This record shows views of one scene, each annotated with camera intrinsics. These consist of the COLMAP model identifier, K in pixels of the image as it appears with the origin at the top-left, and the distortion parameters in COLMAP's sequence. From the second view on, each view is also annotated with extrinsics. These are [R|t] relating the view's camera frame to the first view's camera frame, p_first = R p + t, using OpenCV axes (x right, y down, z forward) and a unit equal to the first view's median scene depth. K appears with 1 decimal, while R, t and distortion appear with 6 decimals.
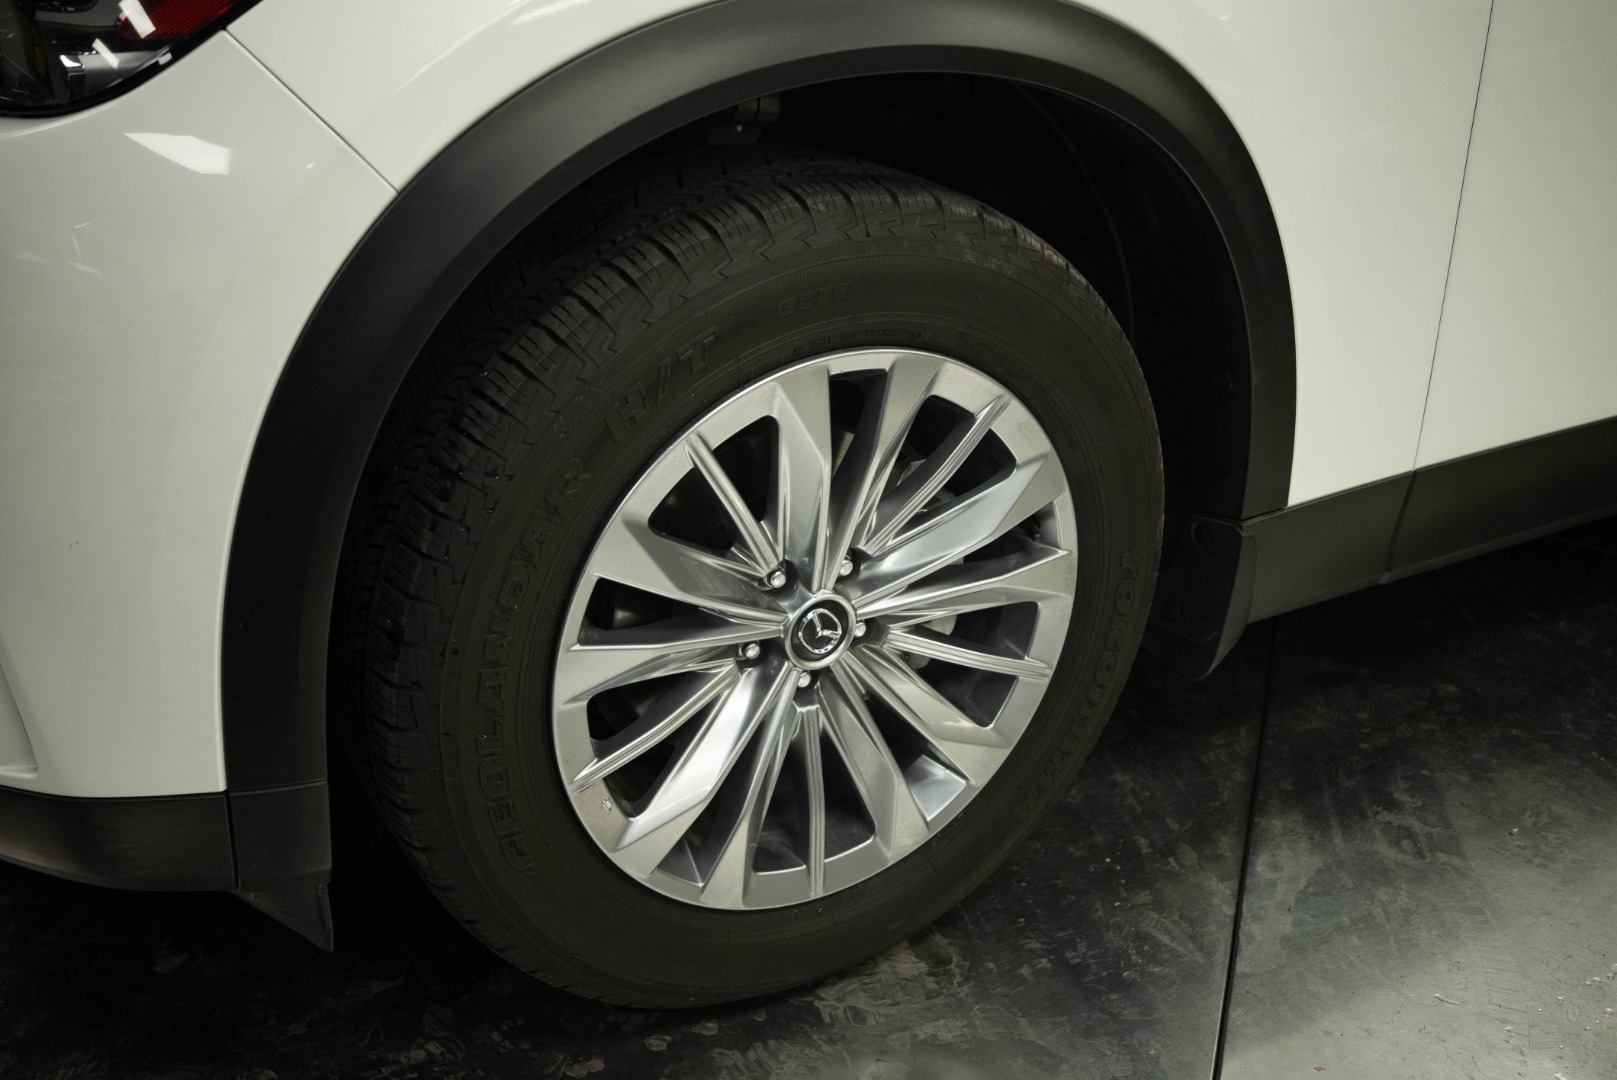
lens RADIAL K [[1594.9, 0, 809.1], [0, 1594.9, 537.5], [0, 0, 1]] dist [-0.036887, 0.000000]
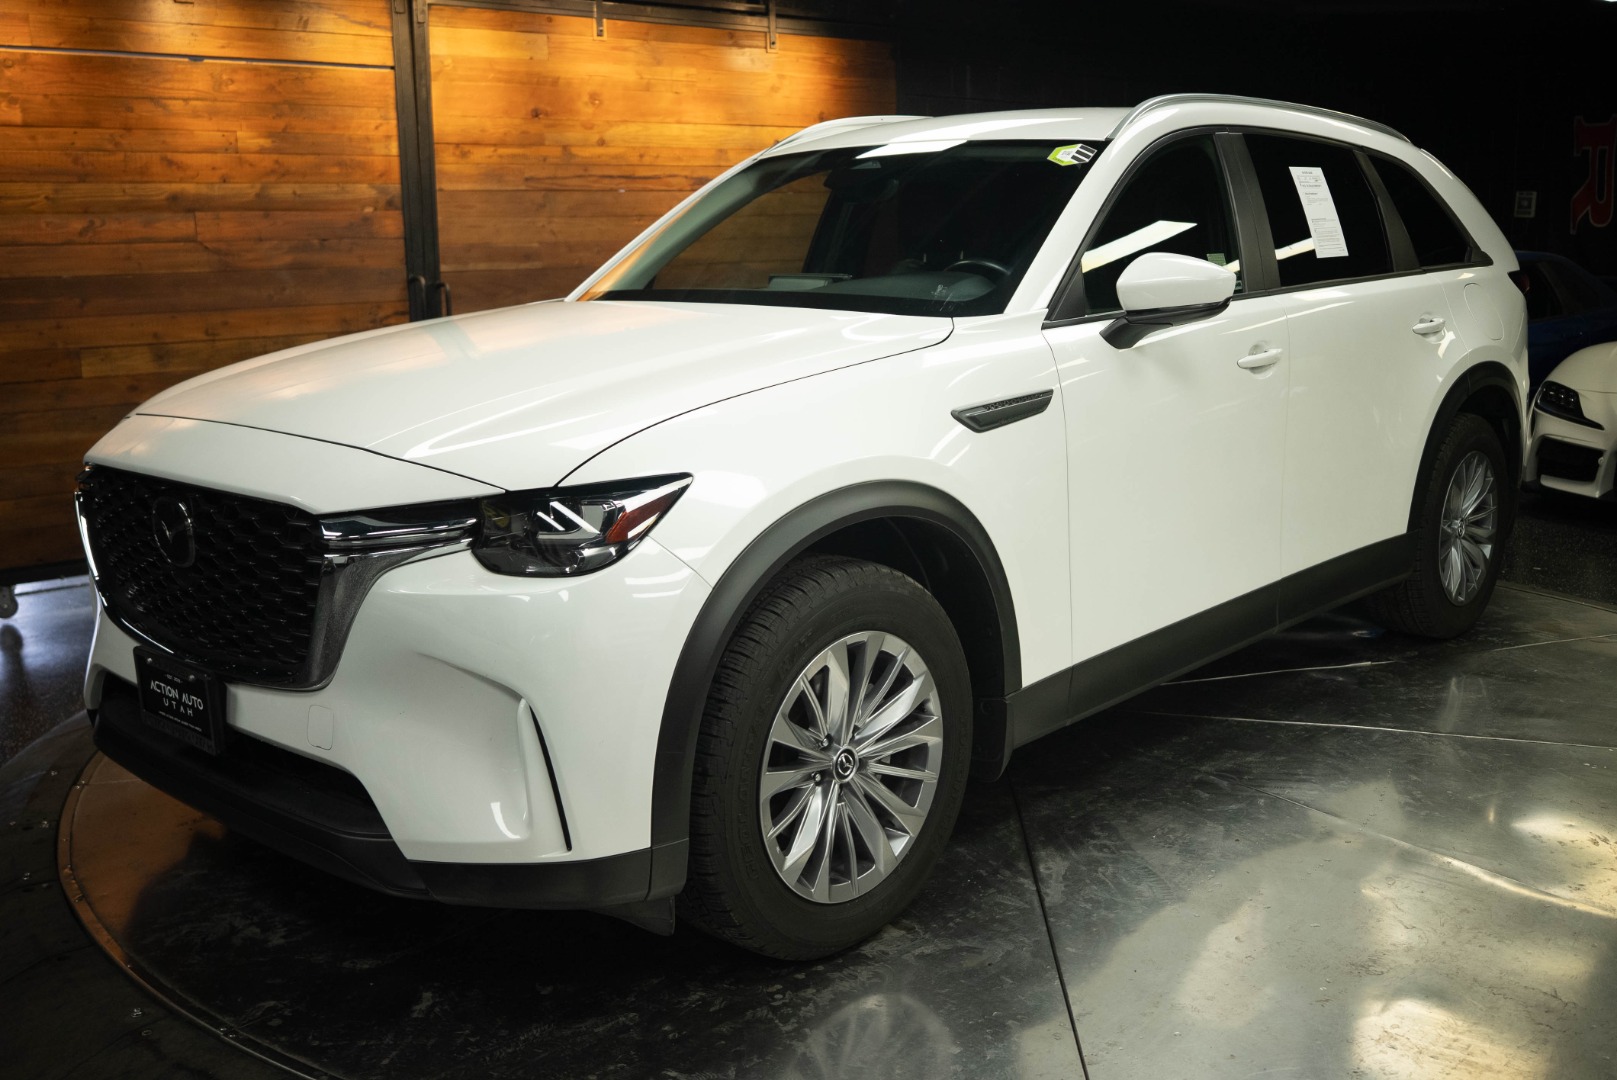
lens RADIAL K [[1594.9, 0, 805.7], [0, 1594.9, 546.5], [0, 0, 1]] dist [-0.036887, 0.000000]
pose [[0.959512, -0.116545, 0.256425, -0.555504], [0.168707, 0.966812, -0.191867, 0.175172], [-0.225554, 0.227359, 0.947329, -1.100056]]
